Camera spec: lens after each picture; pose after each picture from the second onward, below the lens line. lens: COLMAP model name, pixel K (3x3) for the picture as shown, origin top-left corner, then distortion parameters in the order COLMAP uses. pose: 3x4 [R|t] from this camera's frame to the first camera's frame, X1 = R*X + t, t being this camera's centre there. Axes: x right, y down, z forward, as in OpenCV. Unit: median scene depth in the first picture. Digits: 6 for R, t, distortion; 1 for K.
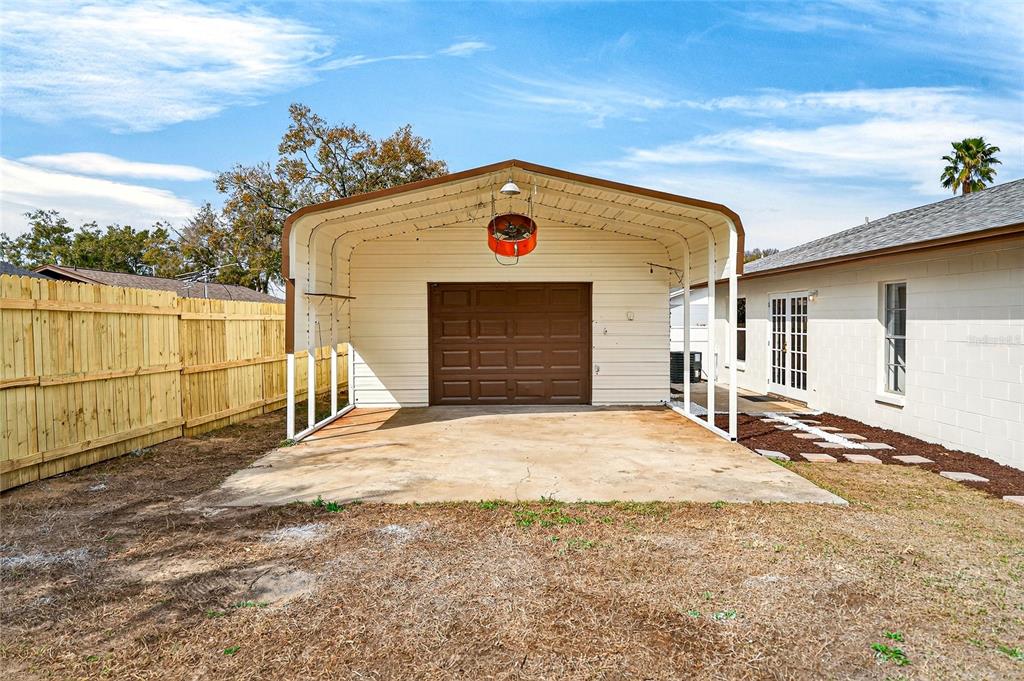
lens RADIAL K [[673.6, 0, 512.0], [0, 673.6, 340.5], [0, 0, 1]] dist [-0.001113, -0.000753]
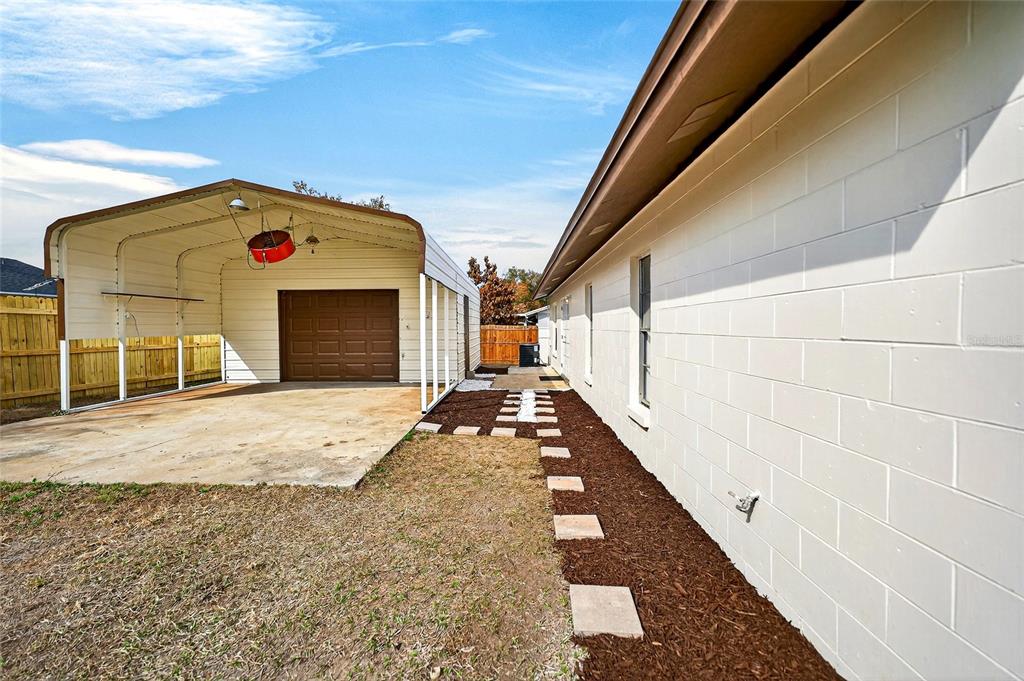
lens RADIAL K [[410.3, 0, 512.0], [0, 410.3, 340.5], [0, 0, 1]] dist [-0.000131, 0.000014]
pose [[0.999643, 0.002508, -0.026610, 0.362732], [-0.002518, 0.999997, -0.000353, 0.013382], [0.026609, 0.000420, 0.999646, 0.197215]]
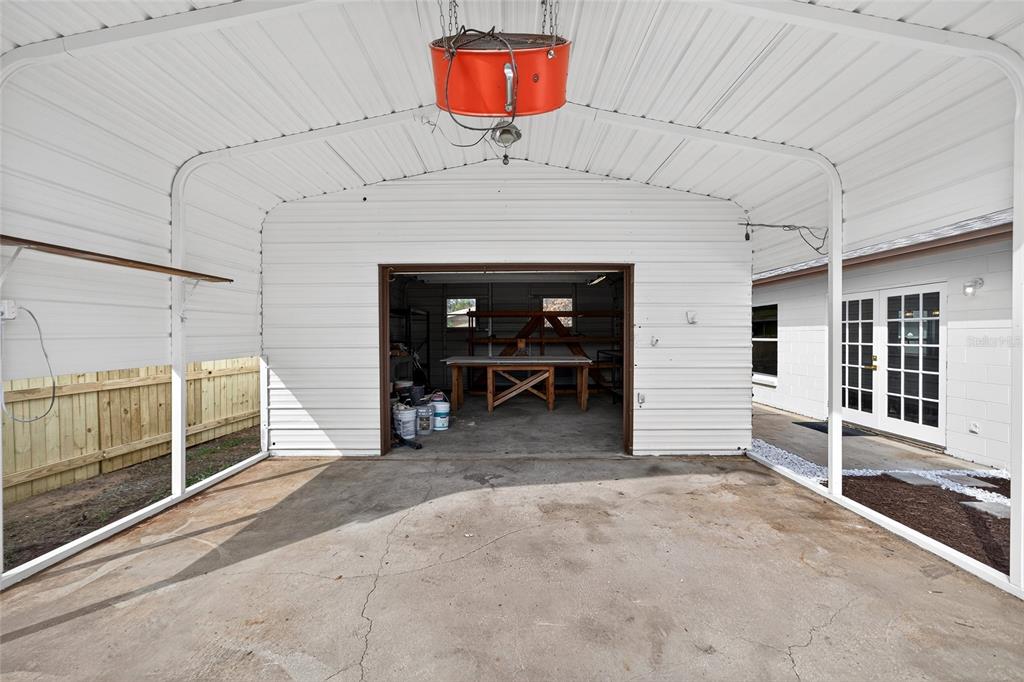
lens RADIAL K [[403.3, 0, 512.0], [0, 403.3, 341.0], [0, 0, 1]] dist [-0.000315, -0.000068]
pose [[0.999929, 0.002187, -0.011681, 0.007318], [-0.002388, 0.999849, -0.017194, -0.006254], [0.011641, 0.017221, 0.999784, 0.612343]]
